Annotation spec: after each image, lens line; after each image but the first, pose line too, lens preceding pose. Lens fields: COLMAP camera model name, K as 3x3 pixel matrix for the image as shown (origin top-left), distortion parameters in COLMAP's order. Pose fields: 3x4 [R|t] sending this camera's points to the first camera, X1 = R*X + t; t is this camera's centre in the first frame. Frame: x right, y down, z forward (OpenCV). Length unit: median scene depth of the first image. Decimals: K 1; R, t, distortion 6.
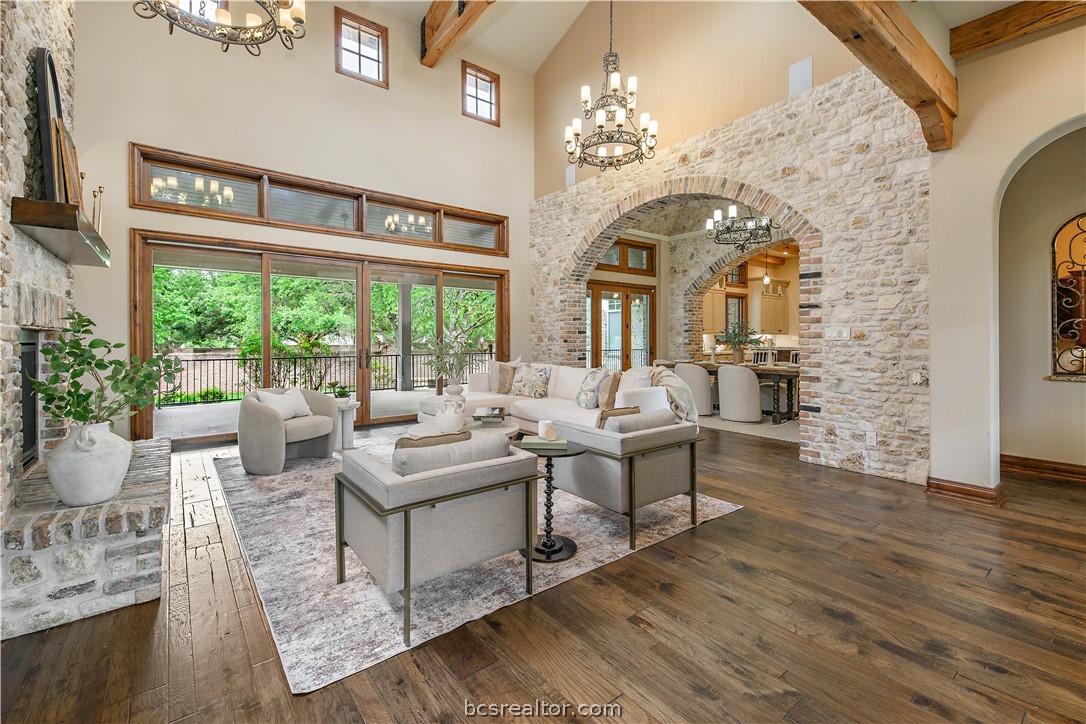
lens RADIAL K [[463.4, 0, 546.2], [0, 463.4, 339.8], [0, 0, 1]] dist [0.044424, -0.020950]
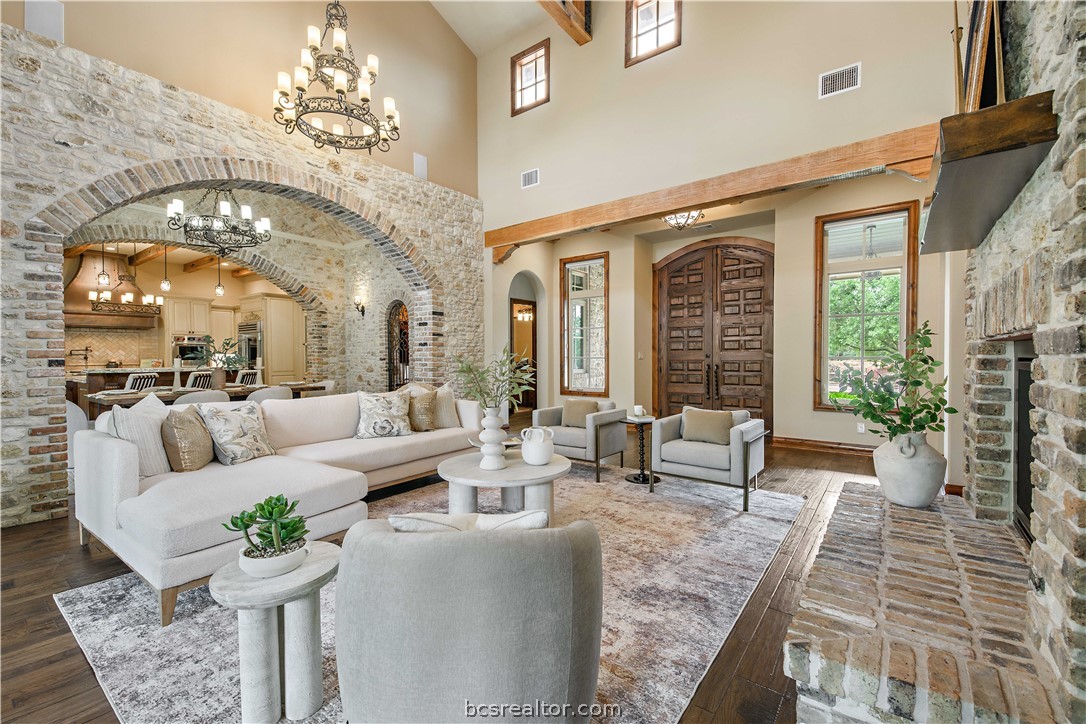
lens RADIAL K [[456.4, 0, 546.4], [0, 456.4, 362.5], [0, 0, 1]] dist [0.042263, -0.020259]
pose [[-0.256600, -0.010108, 0.966465, -0.848695], [0.006365, 0.999906, 0.012148, -0.000811], [-0.966497, 0.009269, -0.256512, 0.988486]]
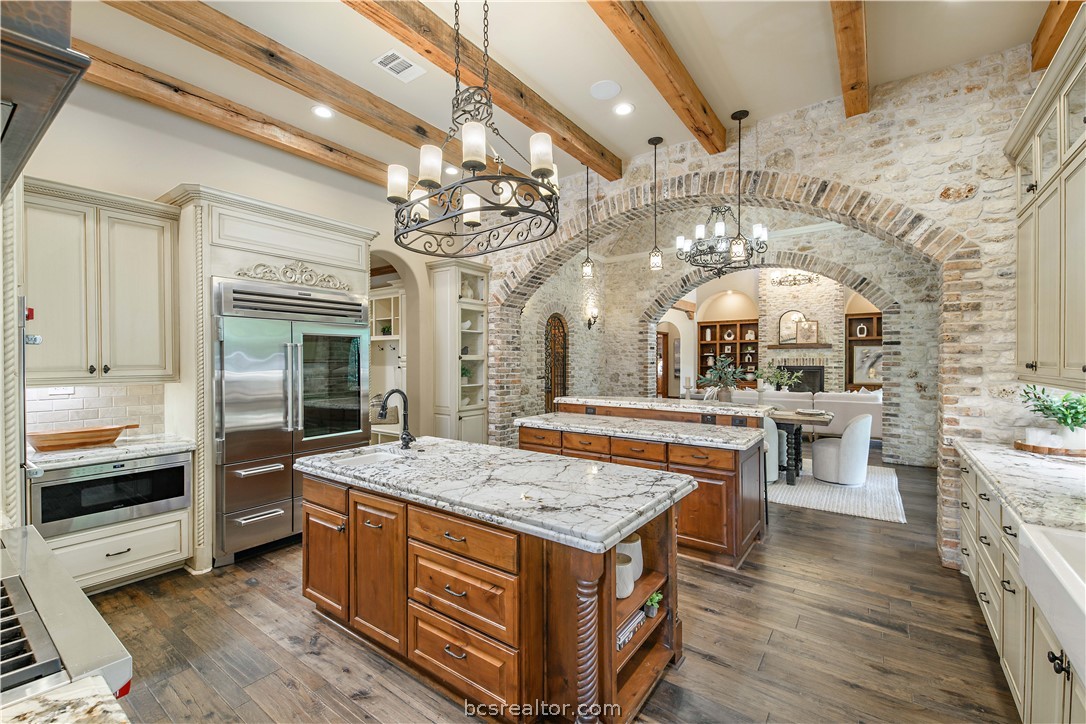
lens RADIAL K [[467.3, 0, 540.5], [0, 467.3, 364.7], [0, 0, 1]] dist [0.035505, -0.000067]
pose [[-0.961046, 0.008203, -0.276267, 1.528609], [0.005195, 0.999919, 0.011618, -0.058533], [0.276340, 0.009731, -0.961011, 2.694204]]
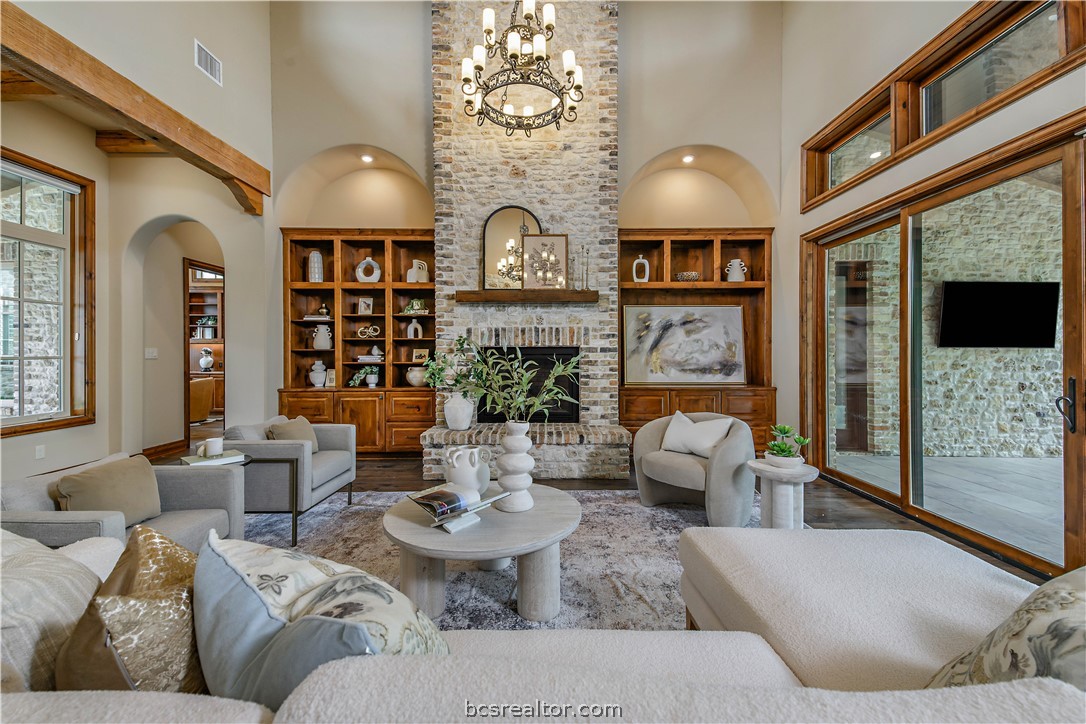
lens RADIAL K [[457.4, 0, 543.5], [0, 457.4, 357.0], [0, 0, 1]] dist [0.041284, -0.020384]
pose [[-0.616207, 0.012096, -0.787491, 0.194439], [0.003163, 0.999912, 0.012884, -0.002947], [0.787578, 0.005449, -0.616191, 1.214815]]
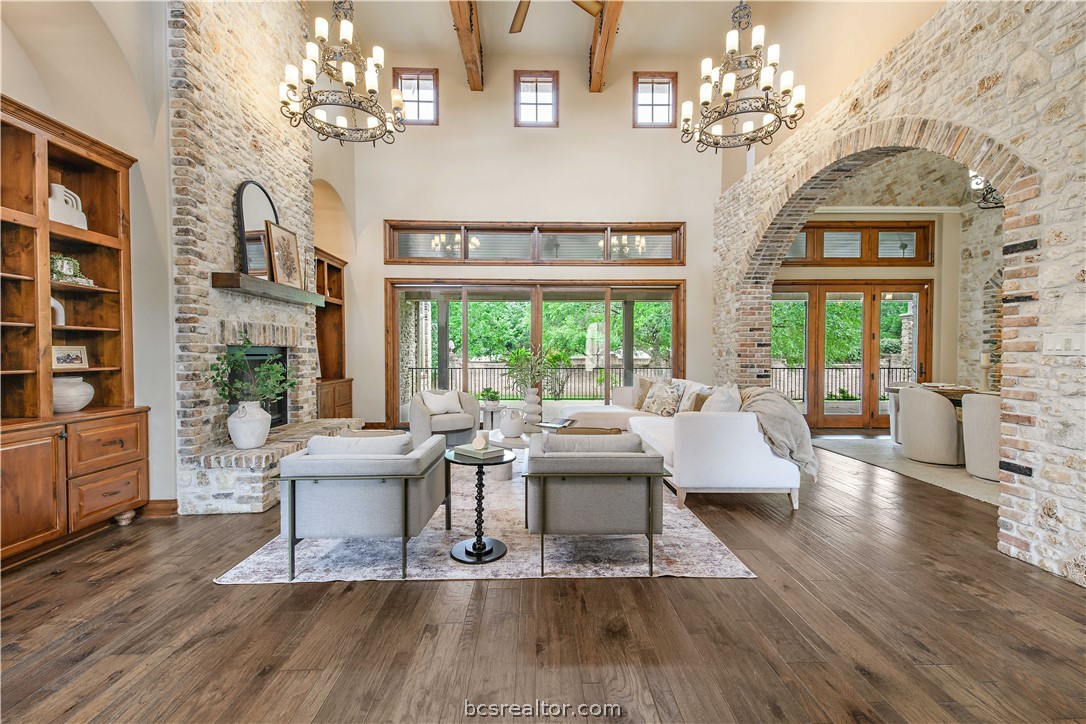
lens RADIAL K [[456.4, 0, 546.4], [0, 456.4, 362.5], [0, 0, 1]] dist [0.042263, -0.020259]
pose [[0.800129, 0.014266, -0.599659, 0.415961], [-0.002887, 0.999797, 0.019932, -0.000133], [0.599822, -0.014217, 0.800007, 0.149971]]
